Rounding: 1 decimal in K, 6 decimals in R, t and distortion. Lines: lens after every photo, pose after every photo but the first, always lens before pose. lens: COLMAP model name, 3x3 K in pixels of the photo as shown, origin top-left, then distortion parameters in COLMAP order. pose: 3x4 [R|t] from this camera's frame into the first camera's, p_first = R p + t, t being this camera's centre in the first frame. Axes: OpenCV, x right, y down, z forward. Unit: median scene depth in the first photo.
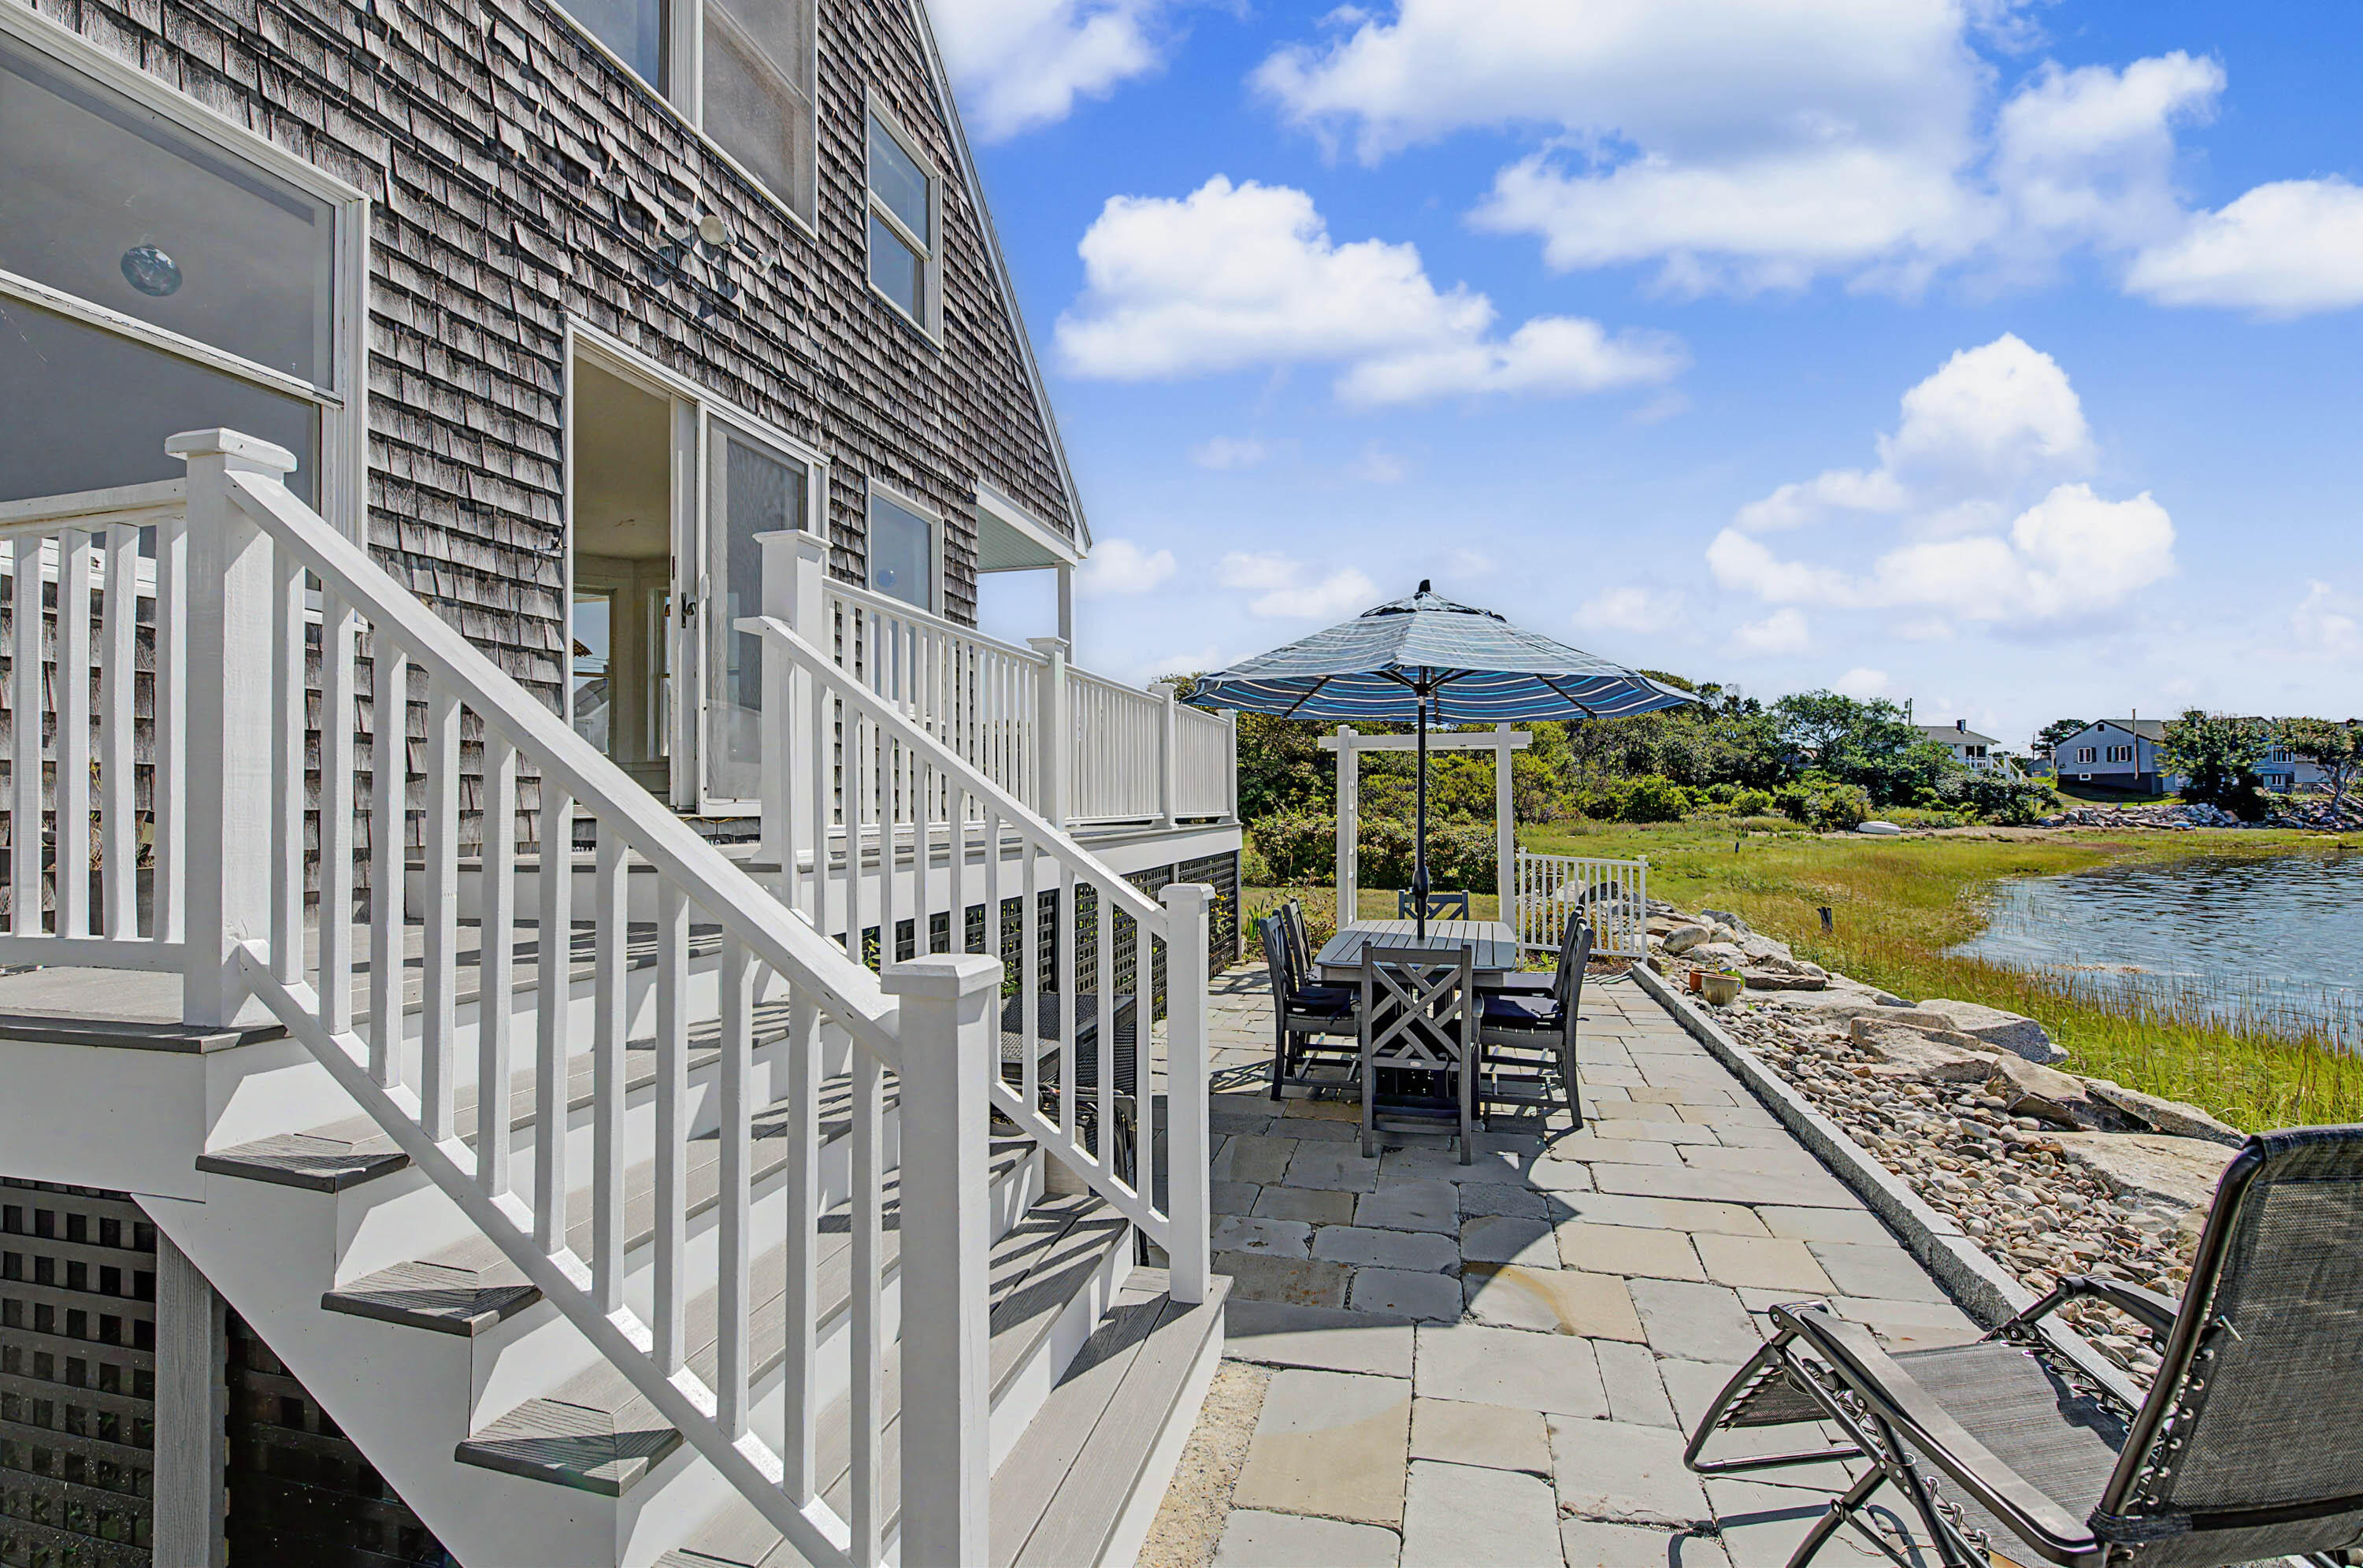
lens RADIAL K [[1063.7, 0, 1190.3], [0, 1063.7, 808.1], [0, 0, 1]] dist [0.003355, -0.000997]
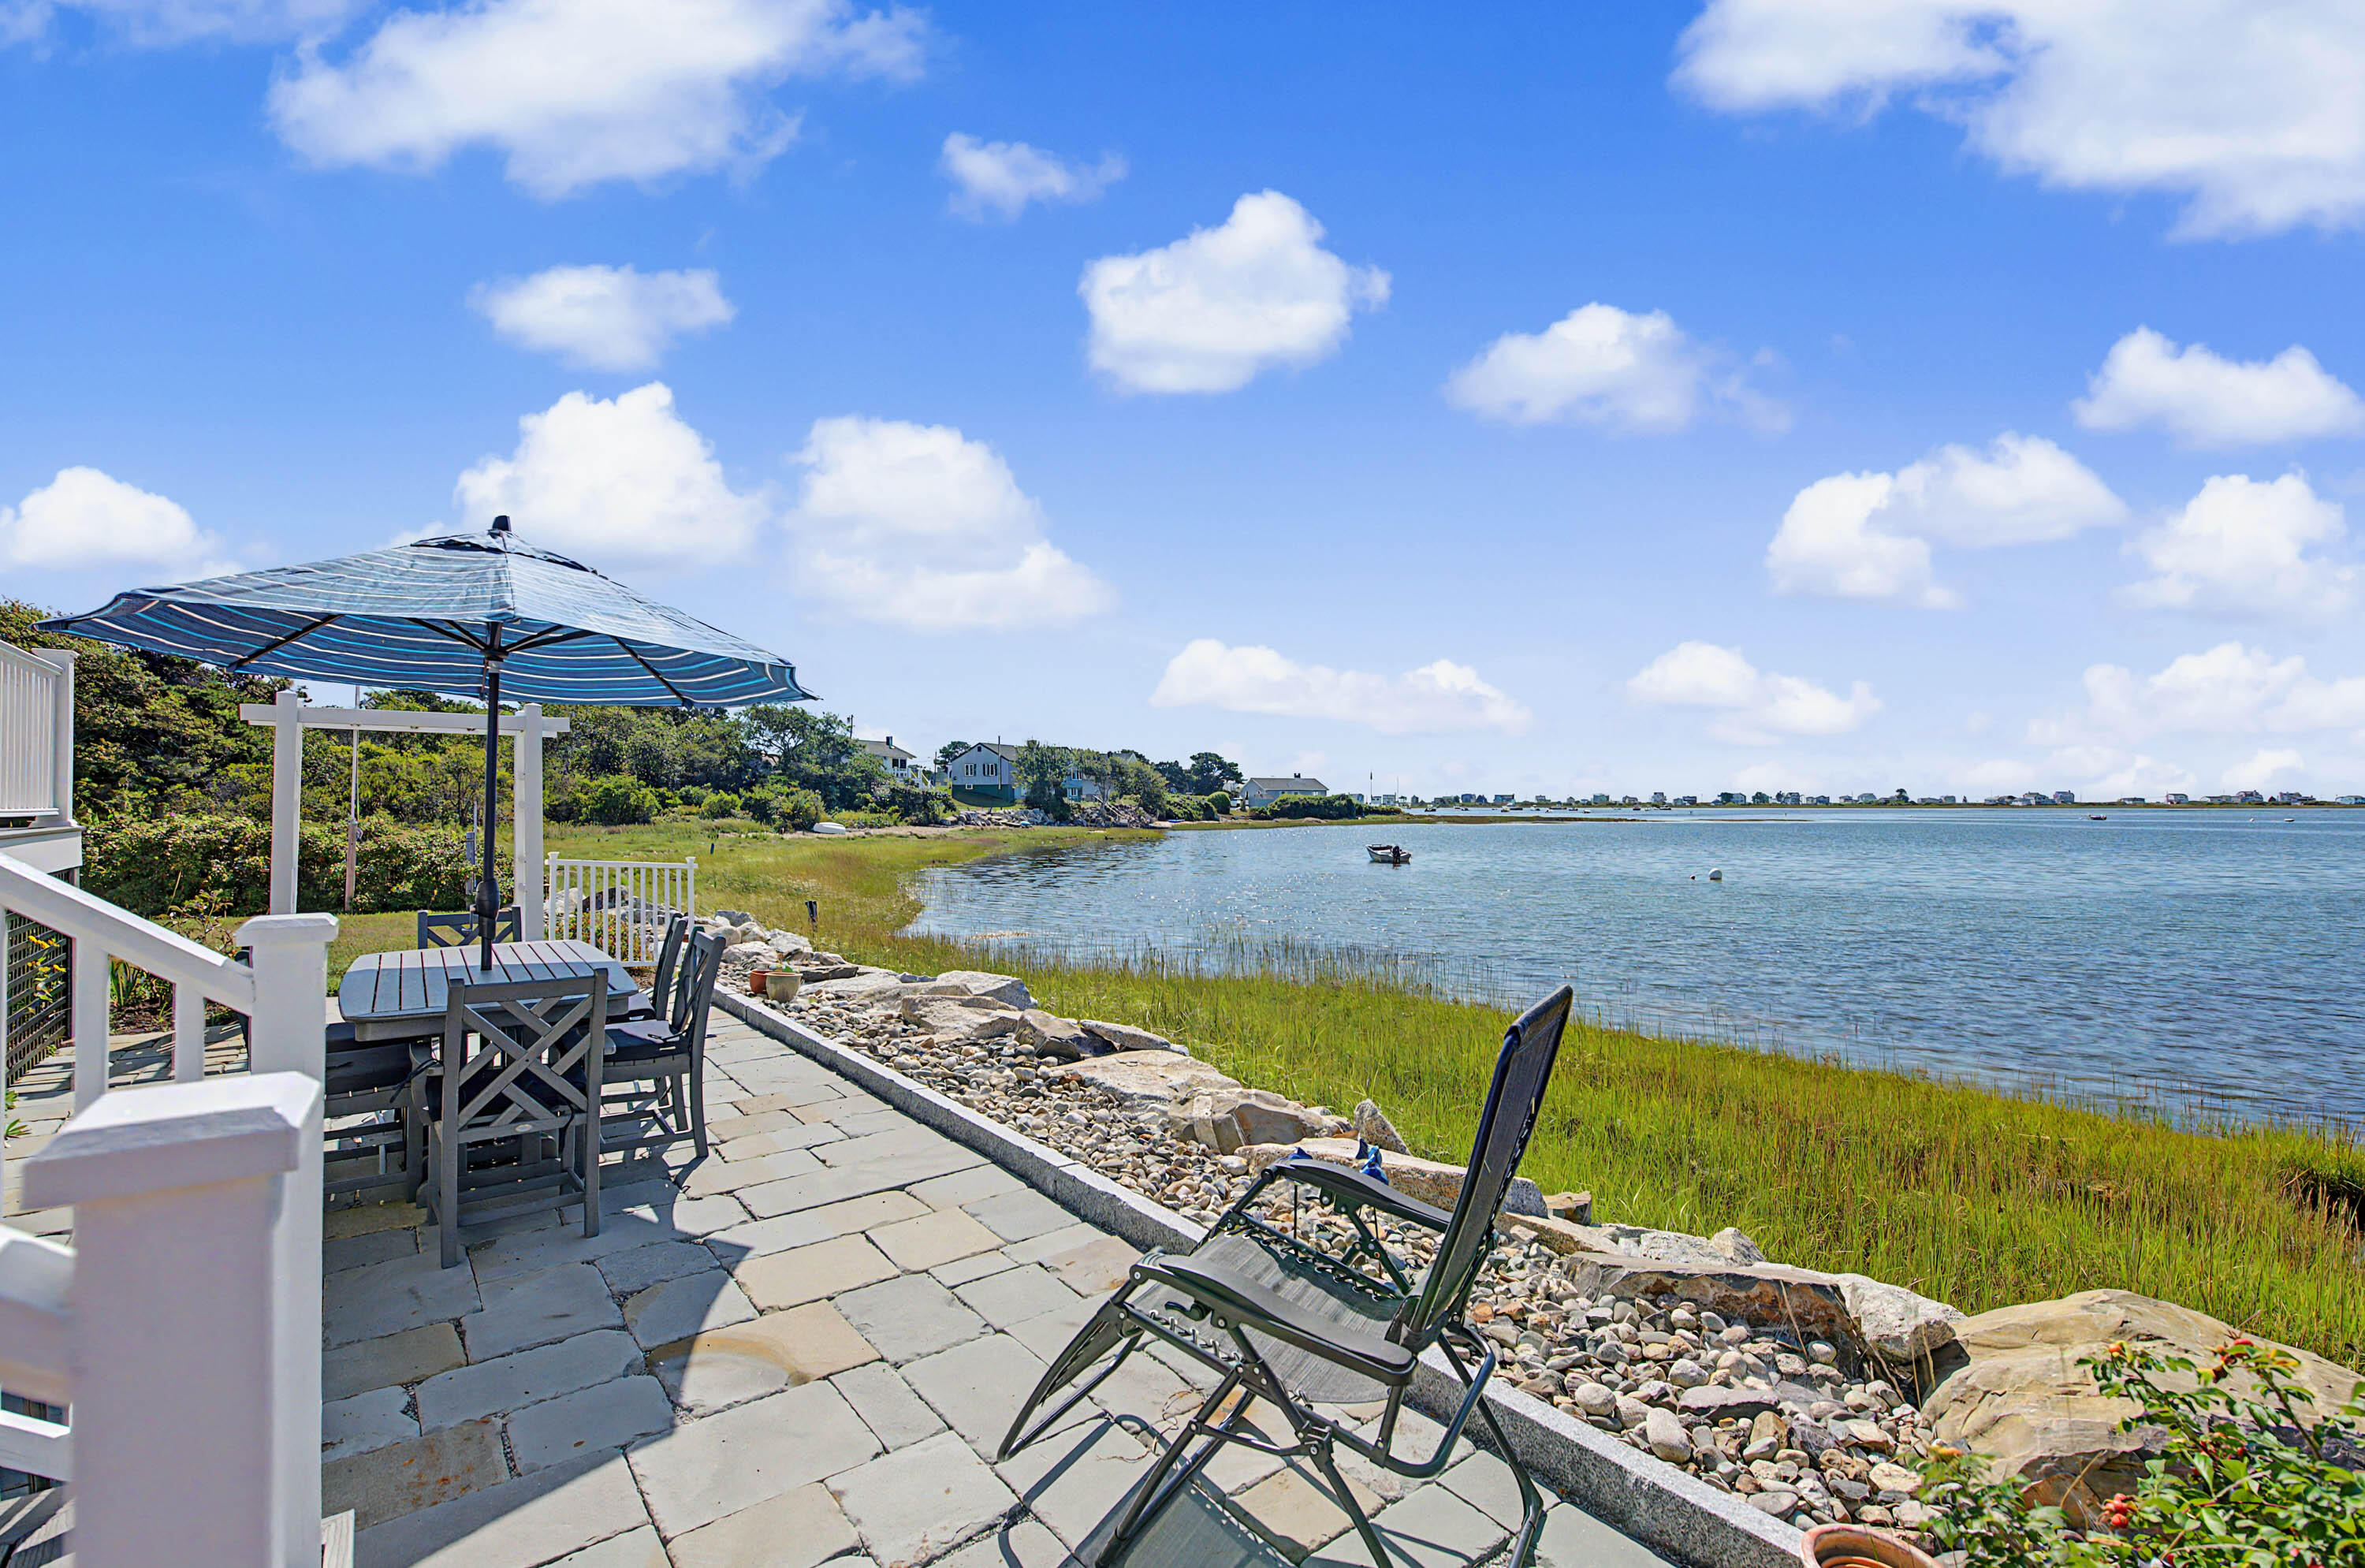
lens RADIAL K [[1064.7, 0, 1191.4], [0, 1064.7, 808.2], [0, 0, 1]] dist [0.003355, -0.000997]
pose [[0.610885, 0.005773, 0.791698, -0.081844], [-0.004004, 0.999983, -0.004202, 0.004278], [-0.791709, -0.000603, 0.610898, 0.093524]]
